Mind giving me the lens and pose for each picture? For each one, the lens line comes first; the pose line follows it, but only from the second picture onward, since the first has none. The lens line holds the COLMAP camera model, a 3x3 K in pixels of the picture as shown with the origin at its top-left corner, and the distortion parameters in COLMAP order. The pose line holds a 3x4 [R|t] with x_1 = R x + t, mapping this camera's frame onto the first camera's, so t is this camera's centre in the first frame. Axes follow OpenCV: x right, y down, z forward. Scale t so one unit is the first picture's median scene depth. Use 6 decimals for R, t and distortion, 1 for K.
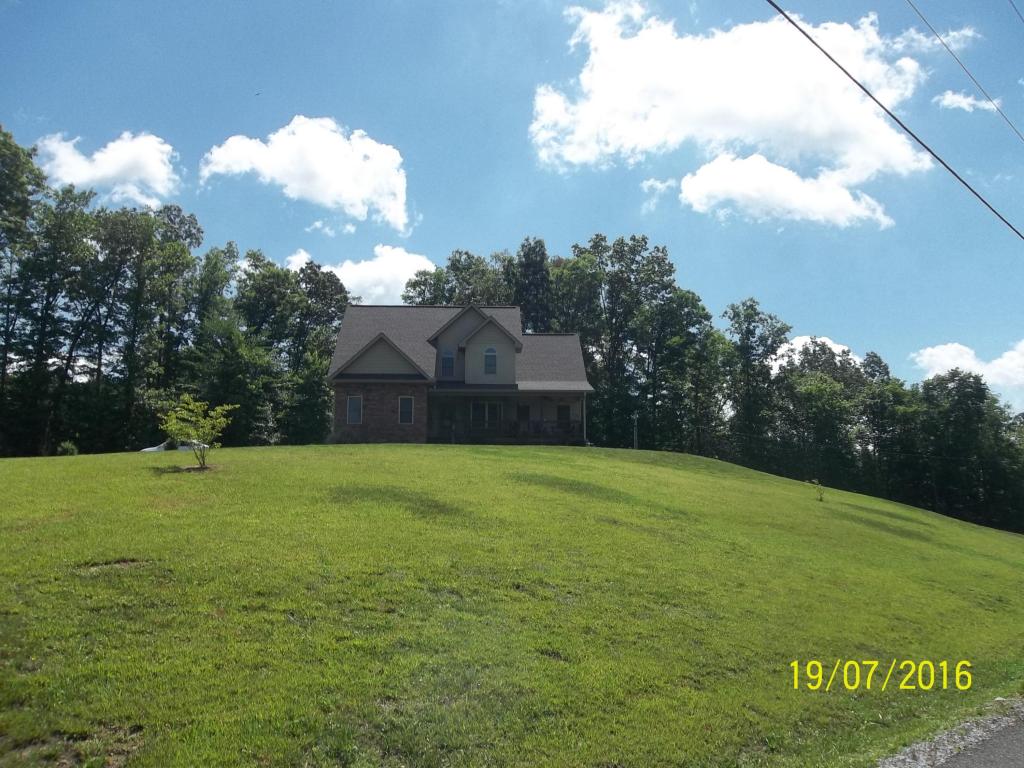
lens RADIAL K [[841.7, 0, 508.2], [0, 841.7, 384.6], [0, 0, 1]] dist [0.002728, -0.015714]
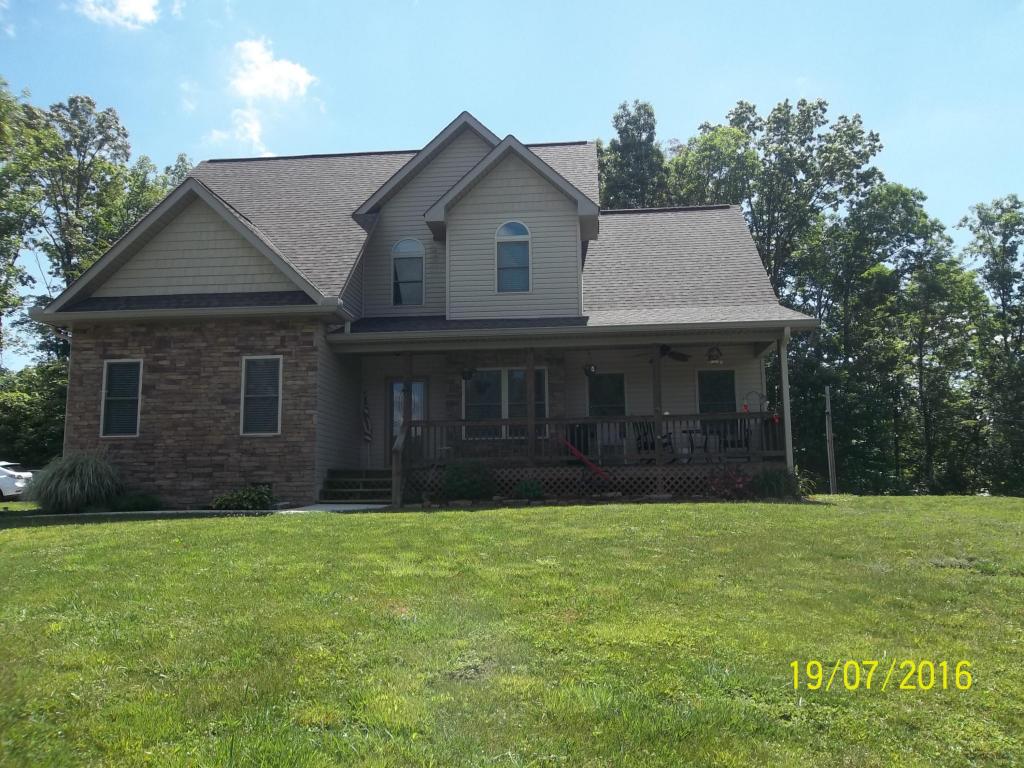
lens RADIAL K [[841.7, 0, 515.8], [0, 841.7, 375.1], [0, 0, 1]] dist [0.002728, -0.015714]
pose [[0.991595, -0.030067, -0.125836, 0.016075], [0.030369, 0.999539, 0.000477, 0.015037], [0.125764, -0.004295, 0.992051, 0.402610]]
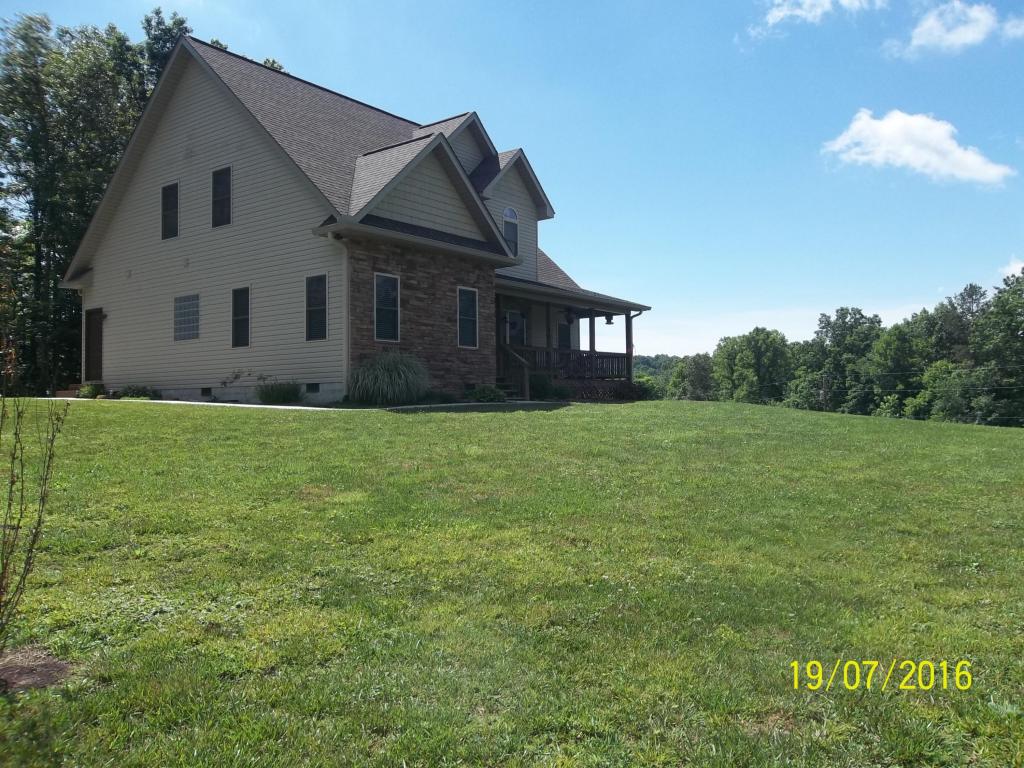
lens RADIAL K [[841.7, 0, 513.3], [0, 841.7, 384.5], [0, 0, 1]] dist [0.002728, -0.015714]
pose [[0.630131, 0.011892, 0.776398, -0.276162], [-0.102678, 0.992378, 0.068134, 0.019602], [-0.769670, -0.122652, 0.626549, 0.415671]]
